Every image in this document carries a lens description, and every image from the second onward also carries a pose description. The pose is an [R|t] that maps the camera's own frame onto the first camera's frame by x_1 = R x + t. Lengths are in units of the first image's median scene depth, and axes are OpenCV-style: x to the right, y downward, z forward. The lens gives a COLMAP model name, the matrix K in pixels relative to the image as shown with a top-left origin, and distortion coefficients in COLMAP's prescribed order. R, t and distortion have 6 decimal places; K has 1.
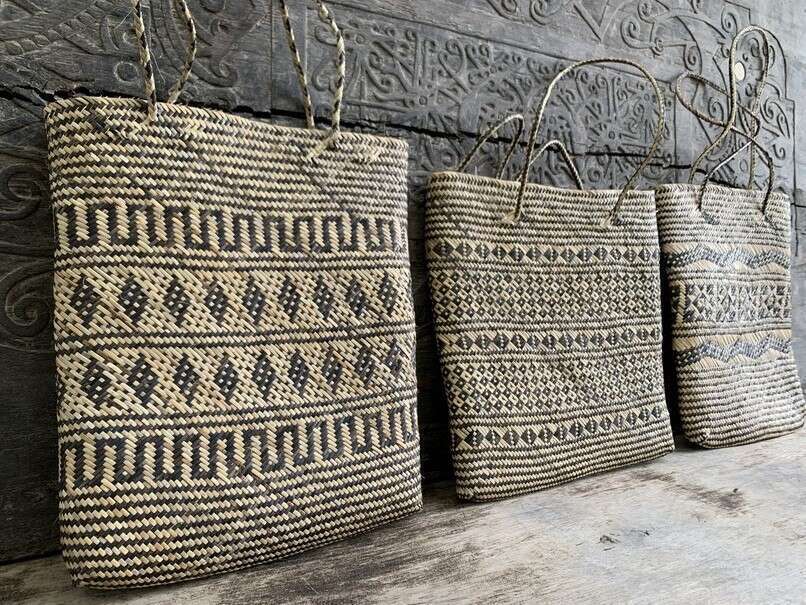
lens RADIAL K [[641.3, 0, 414.6], [0, 641.3, 297.2], [0, 0, 1]] dist [0.016997, -0.030338]
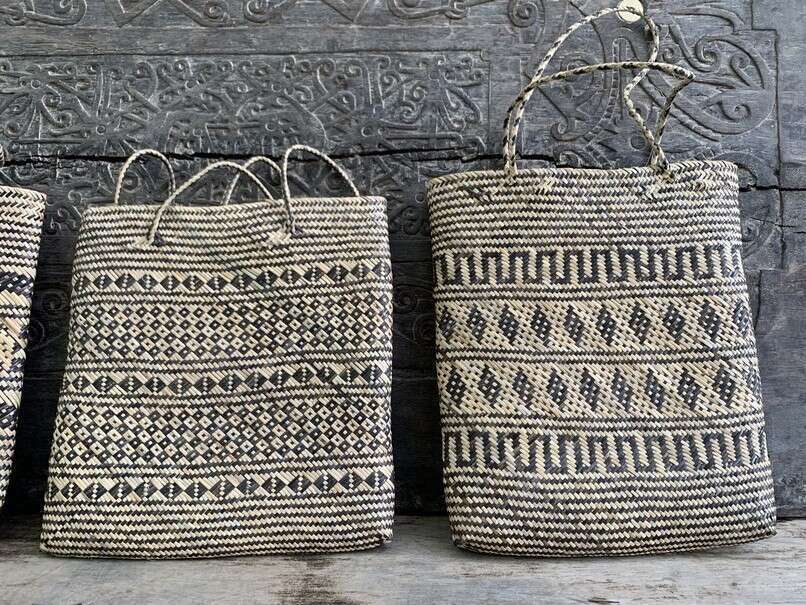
lens RADIAL K [[641.3, 0, 403.5], [0, 641.3, 289.9], [0, 0, 1]] dist [0.016997, -0.030338]
pose [[0.843788, -0.015805, -0.536444, 0.992924], [-0.014550, 0.998525, -0.052305, -0.006622], [0.536480, 0.051940, 0.842313, 0.432200]]
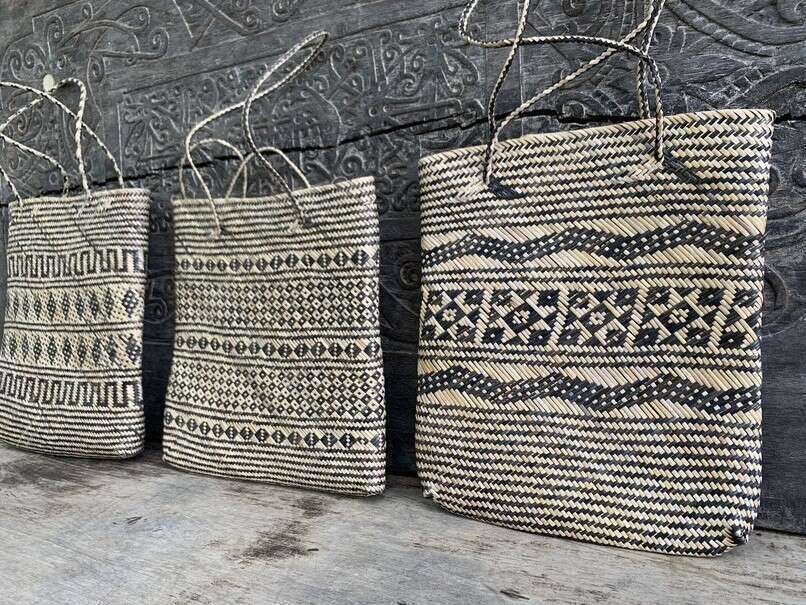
lens RADIAL K [[641.3, 0, 390.1], [0, 641.3, 304.1], [0, 0, 1]] dist [0.016997, -0.030338]
pose [[0.487579, 0.048715, -0.871718, 1.341165], [0.032576, 0.996732, 0.073922, -0.077536], [0.872471, -0.064440, 0.484399, 0.754555]]
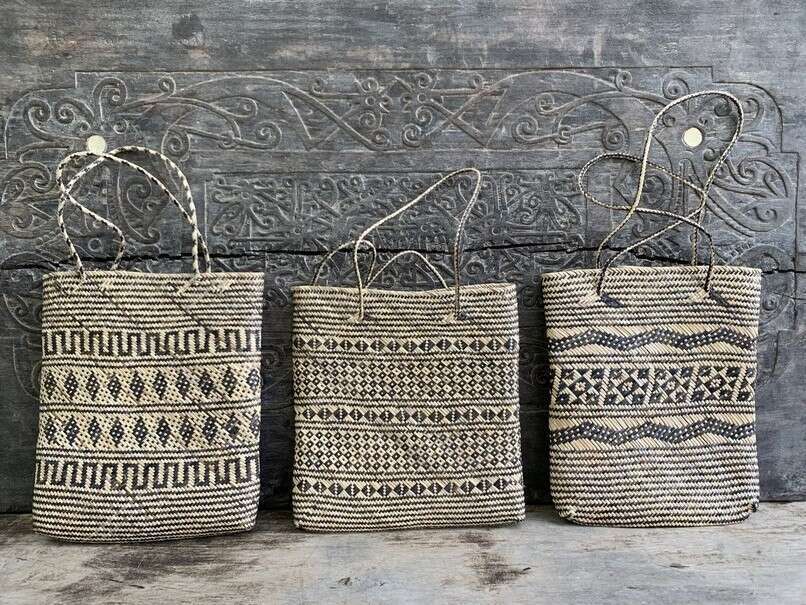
lens RADIAL K [[641.3, 0, 407.4], [0, 641.3, 295.9], [0, 0, 1]] dist [0.016997, -0.030338]
pose [[0.862269, 0.029248, -0.505605, 0.933417], [-0.002411, 0.998557, 0.053652, -0.250270], [0.506444, -0.045044, 0.861095, -0.051974]]
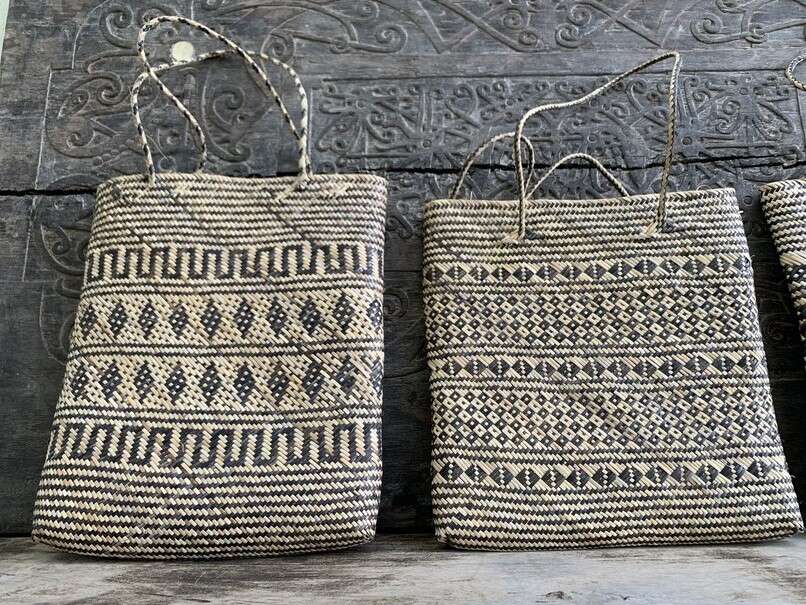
lens RADIAL K [[641.3, 0, 403.9], [0, 641.3, 286.9], [0, 0, 1]] dist [0.016997, -0.030338]
pose [[0.846983, -0.124918, -0.516736, 0.512409], [-0.000918, 0.971656, -0.236396, 0.175546], [0.531620, 0.200698, 0.822861, 0.172874]]
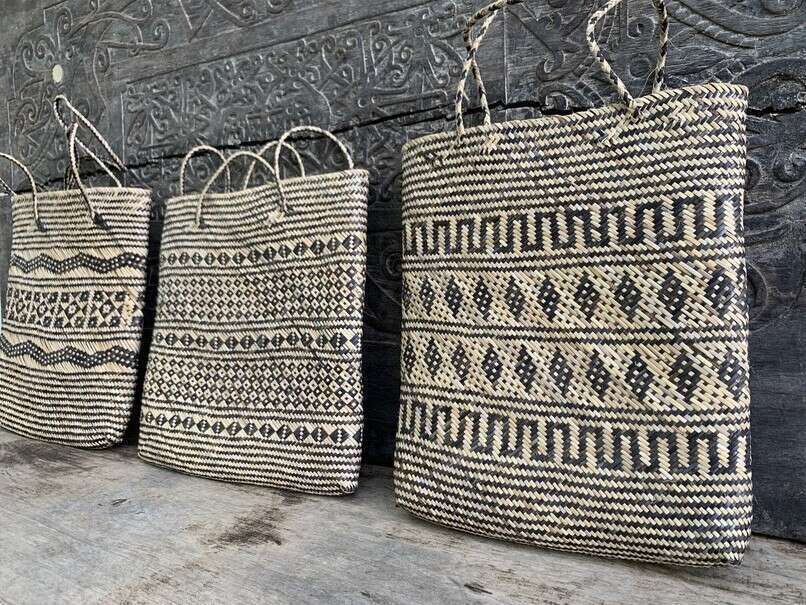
lens RADIAL K [[641.3, 0, 388.4], [0, 641.3, 291.8], [0, 0, 1]] dist [0.016997, -0.030338]
pose [[0.449951, 0.052483, -0.891510, 1.373471], [0.017857, 0.997543, 0.067738, -0.074813], [0.892875, -0.046399, 0.447908, 0.811837]]
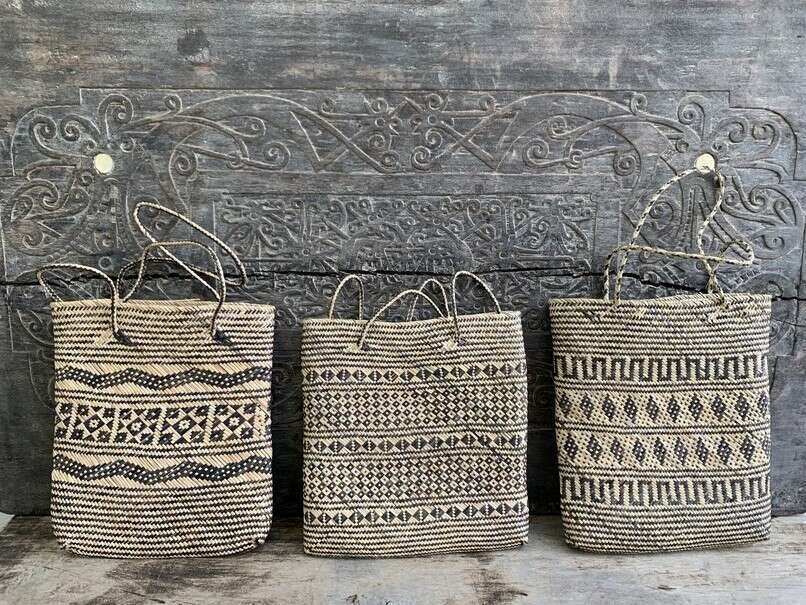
lens RADIAL K [[641.3, 0, 403.7], [0, 641.3, 296.4], [0, 0, 1]] dist [0.016997, -0.030338]
pose [[0.859487, 0.095405, -0.502175, 0.915708], [-0.017426, 0.987325, 0.157750, -0.446982], [0.510860, -0.126833, 0.850256, -0.061573]]
